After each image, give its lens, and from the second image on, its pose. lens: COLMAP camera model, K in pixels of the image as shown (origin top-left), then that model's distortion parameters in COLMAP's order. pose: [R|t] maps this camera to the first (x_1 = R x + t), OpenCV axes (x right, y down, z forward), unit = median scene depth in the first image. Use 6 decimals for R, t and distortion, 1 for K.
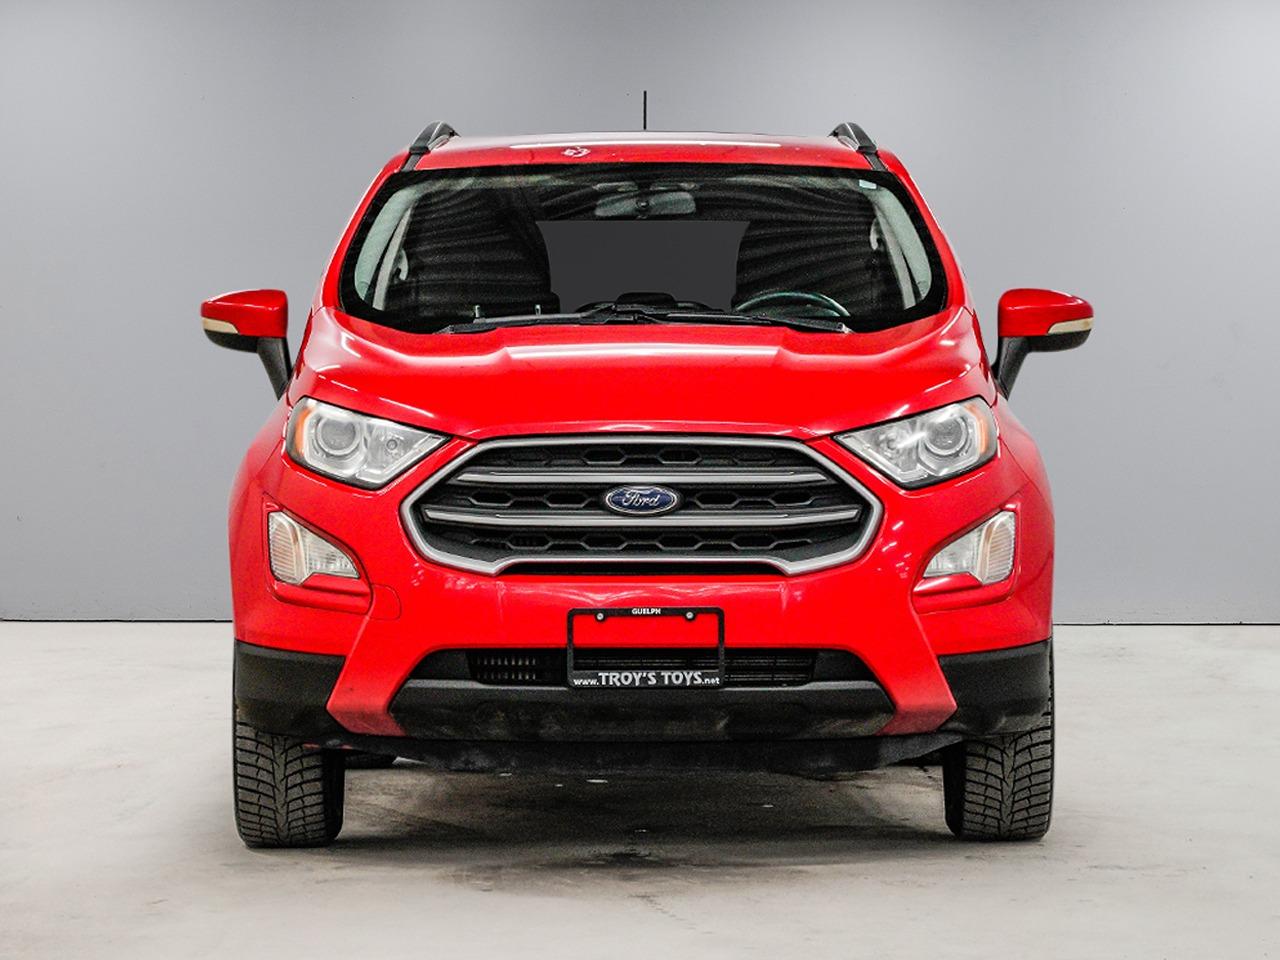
lens RADIAL K [[2600.9, 0, 640.0], [0, 2600.9, 480.0], [0, 0, 1]] dist [0.430416, 0.067330]
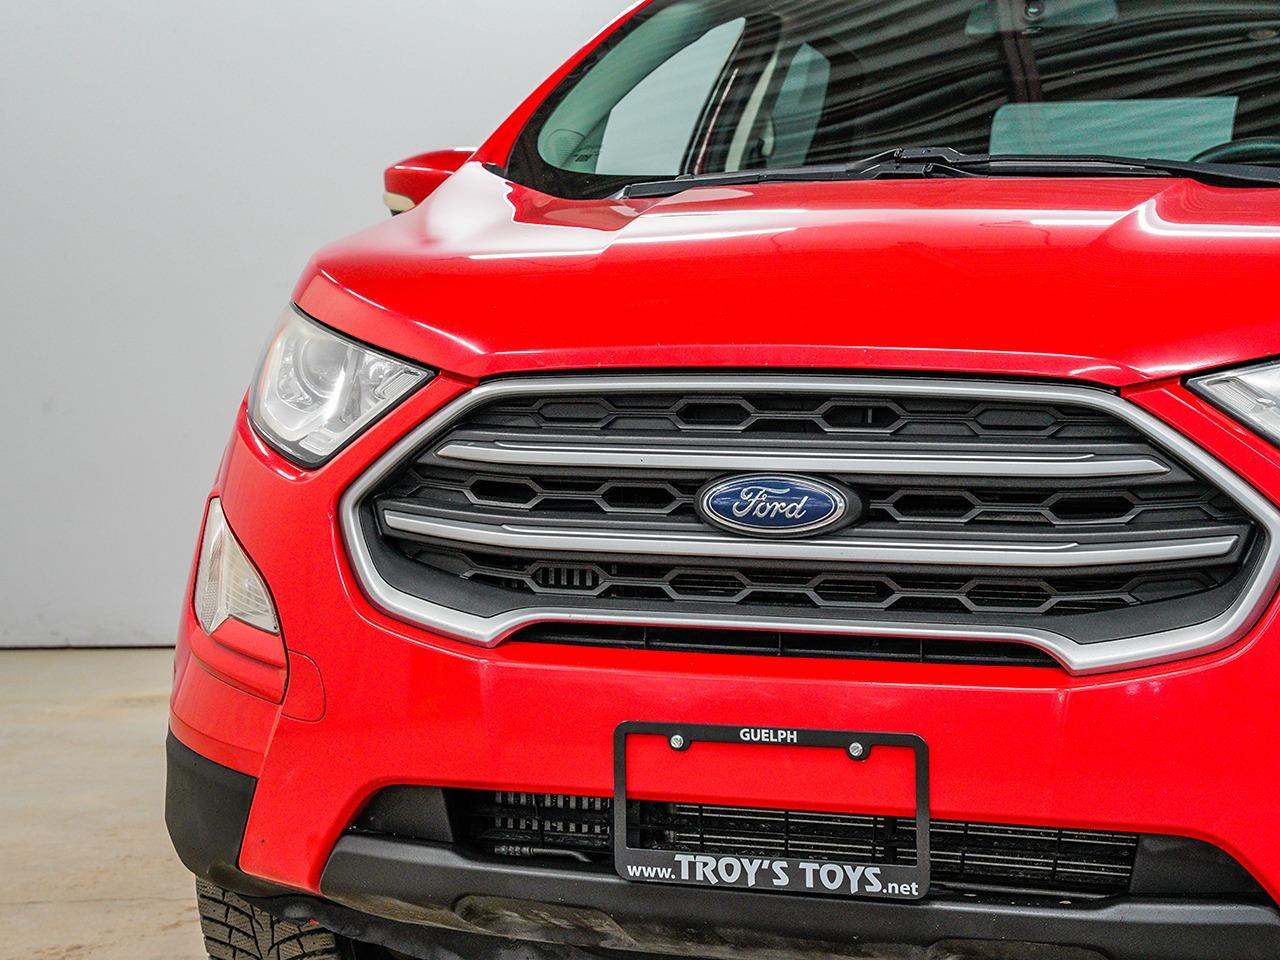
lens RADIAL K [[2600.9, 0, 640.0], [0, 2600.9, 480.0], [0, 0, 1]] dist [0.430416, 0.067330]
pose [[0.974406, 0.022950, -0.223619, 0.085900], [-0.016508, 0.999394, 0.030633, -0.011782], [0.224186, -0.026158, 0.974195, 0.510922]]
